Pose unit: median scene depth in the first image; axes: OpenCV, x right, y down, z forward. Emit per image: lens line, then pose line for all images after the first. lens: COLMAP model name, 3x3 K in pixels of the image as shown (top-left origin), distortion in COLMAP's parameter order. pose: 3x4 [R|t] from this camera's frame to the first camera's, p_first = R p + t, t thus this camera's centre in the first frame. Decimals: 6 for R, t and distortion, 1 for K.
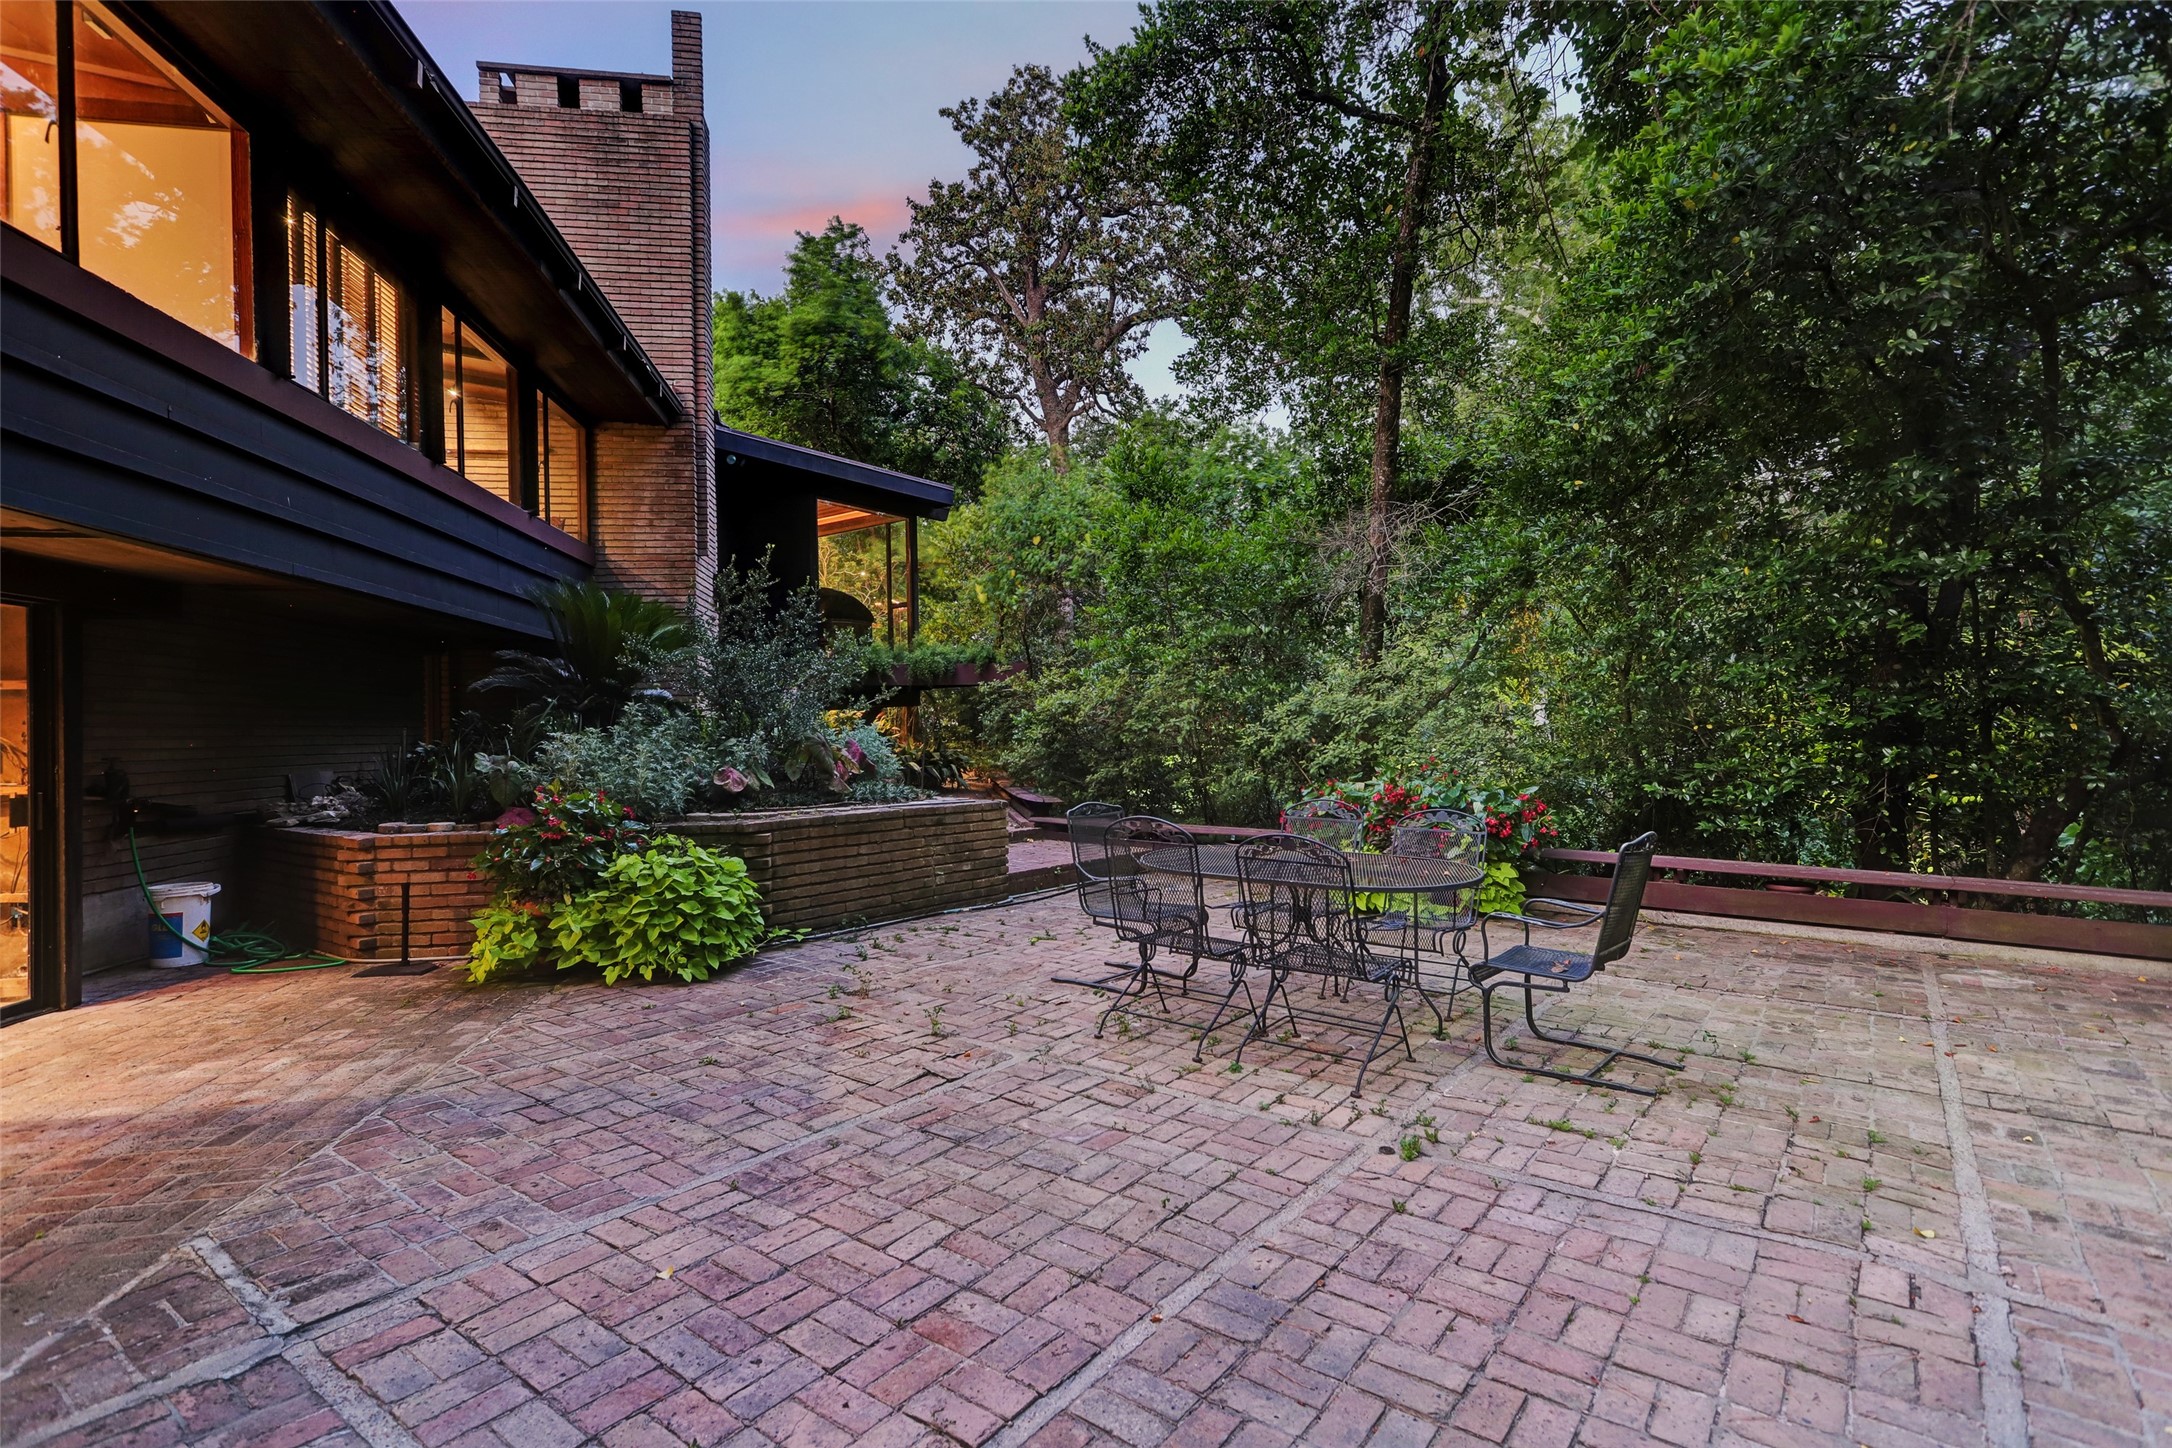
lens RADIAL K [[1055.1, 0, 1086.0], [0, 1055.1, 724.0], [0, 0, 1]] dist [0.017771, -0.000532]
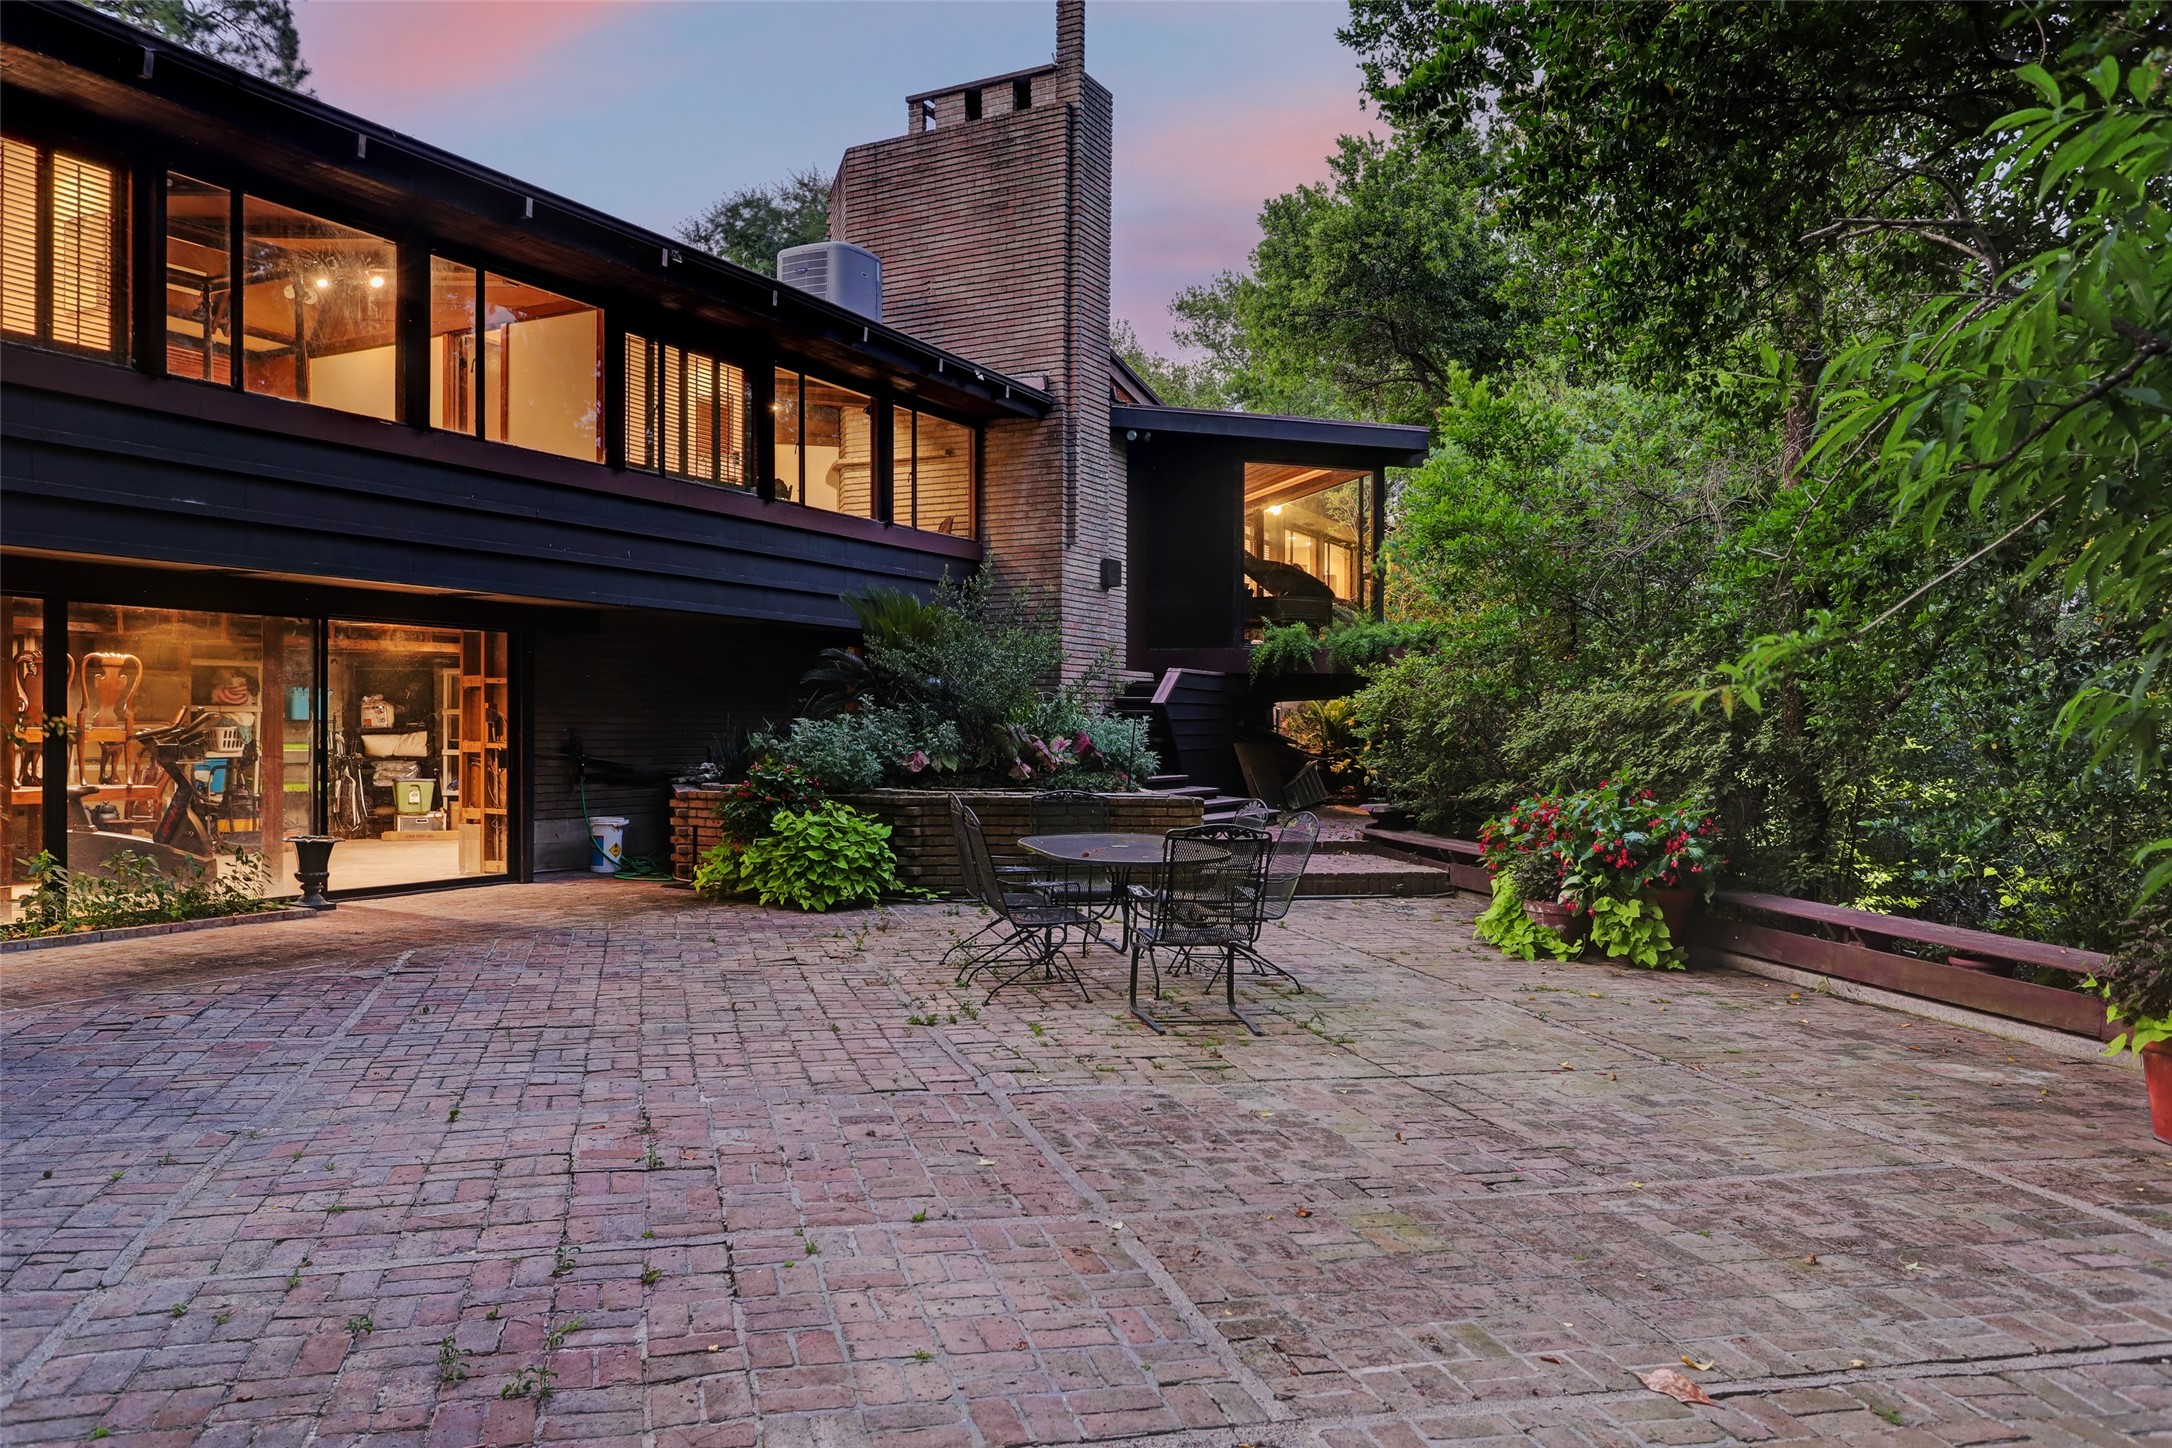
lens RADIAL K [[1597.5, 0, 1087.2], [0, 1597.5, 767.4], [0, 0, 1]] dist [0.029840, -0.000292]
pose [[0.791884, 0.041692, -0.609247, 0.983213], [-0.020823, 0.998930, 0.041293, -0.020086], [0.610317, -0.020012, 0.791905, -0.316817]]
